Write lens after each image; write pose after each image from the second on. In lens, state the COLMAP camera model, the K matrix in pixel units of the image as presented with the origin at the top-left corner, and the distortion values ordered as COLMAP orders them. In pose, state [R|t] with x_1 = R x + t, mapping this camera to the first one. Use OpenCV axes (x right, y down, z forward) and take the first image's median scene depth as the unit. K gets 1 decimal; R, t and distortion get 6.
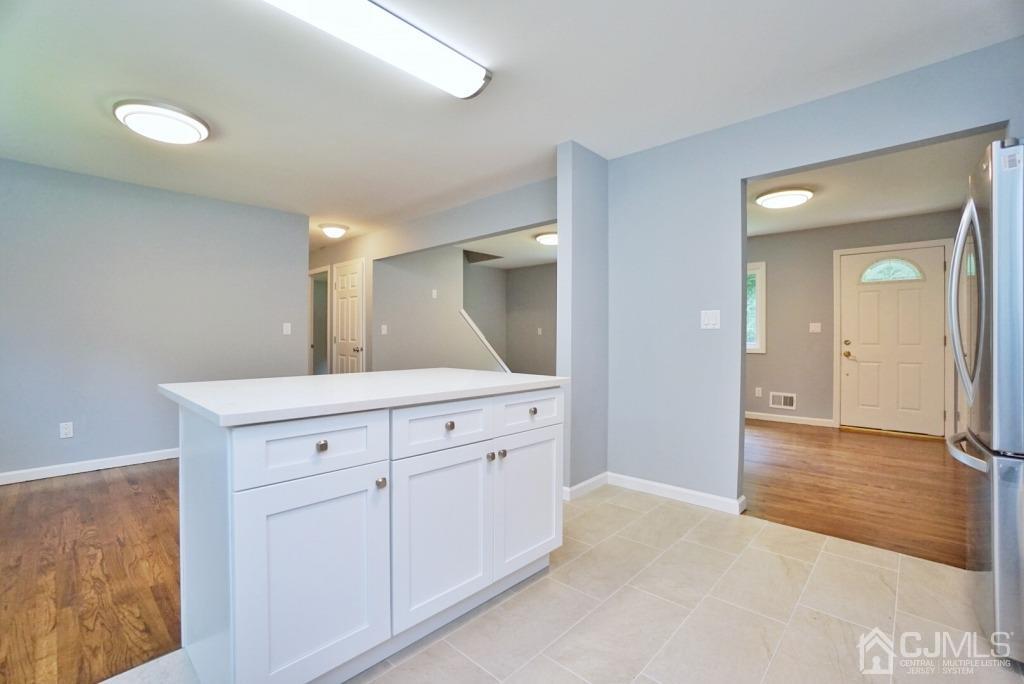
lens RADIAL K [[449.0, 0, 503.7], [0, 449.0, 322.7], [0, 0, 1]] dist [-0.056924, 0.017852]
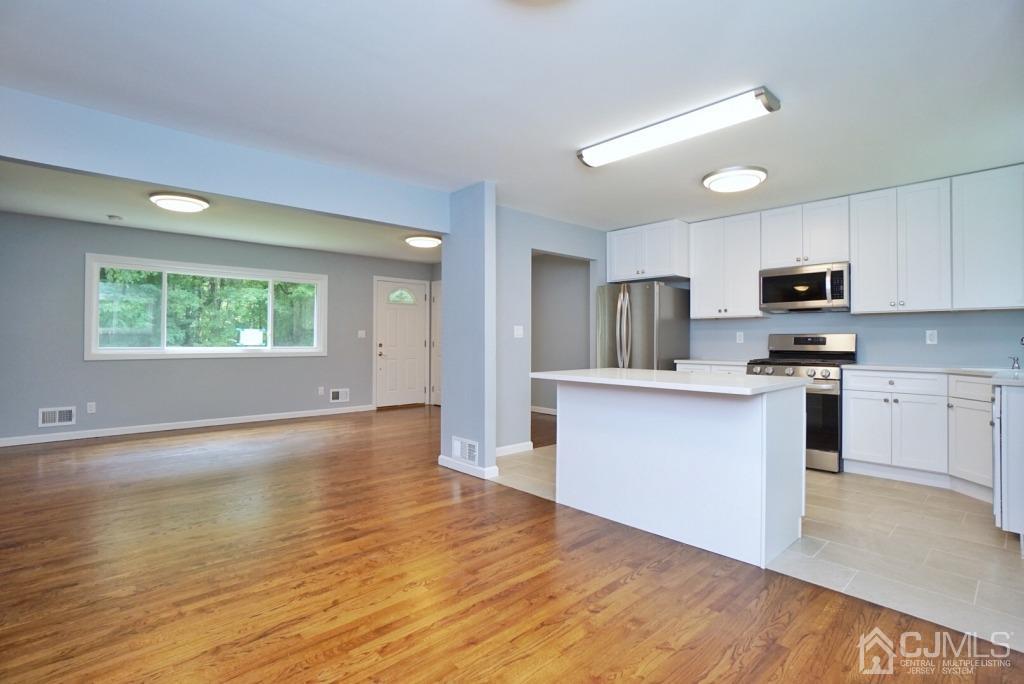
lens RADIAL K [[491.3, 0, 501.9], [0, 491.3, 334.4], [0, 0, 1]] dist [-0.027891, 0.002452]
pose [[0.062723, 0.009817, 0.997983, -0.725880], [-0.038559, 0.999229, -0.007406, 0.008054], [-0.997286, -0.038017, 0.063053, 0.541259]]
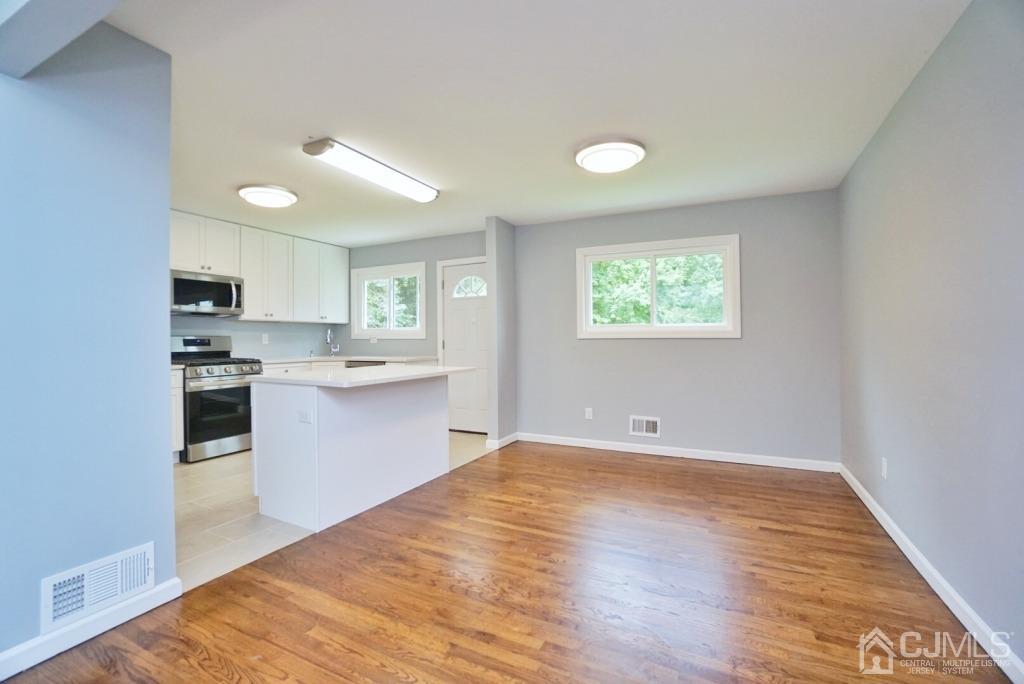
lens RADIAL K [[449.0, 0, 499.3], [0, 449.0, 338.1], [0, 0, 1]] dist [-0.056924, 0.017852]
pose [[-0.959637, 0.000222, -0.281242, -0.105139], [0.011125, 0.999247, -0.037171, 0.023381], [0.281022, -0.038800, -0.958917, 1.071039]]
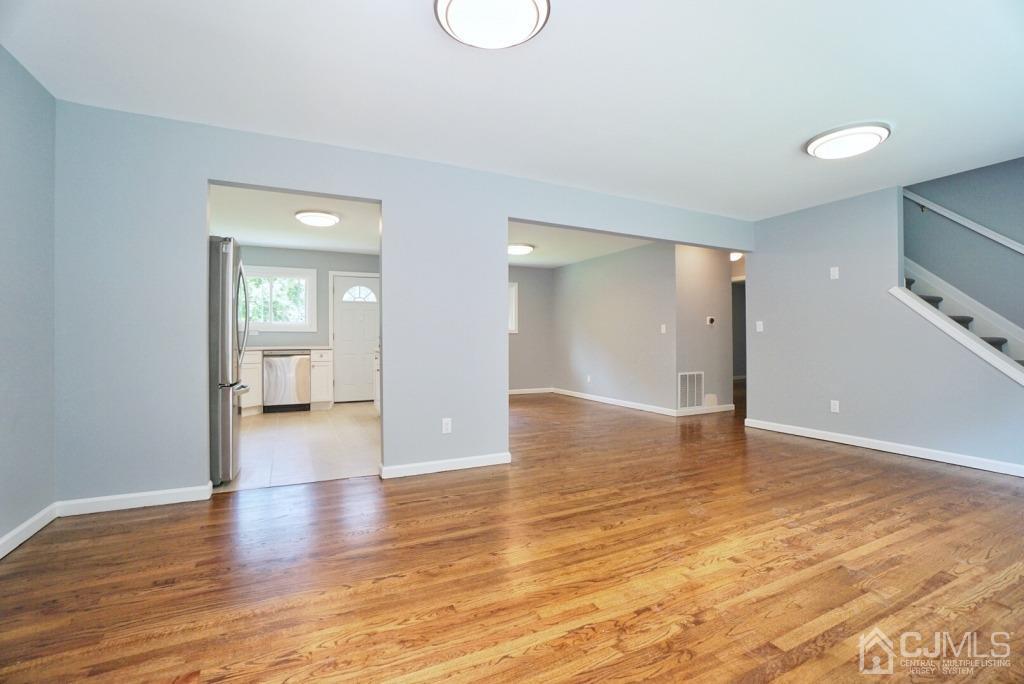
lens RADIAL K [[449.0, 0, 502.0], [0, 449.0, 333.3], [0, 0, 1]] dist [-0.056924, 0.017852]
pose [[-0.344712, -0.014142, -0.938602, 0.855125], [0.034042, 0.999040, -0.027555, 0.043539], [0.938091, -0.041451, -0.343900, 0.954763]]
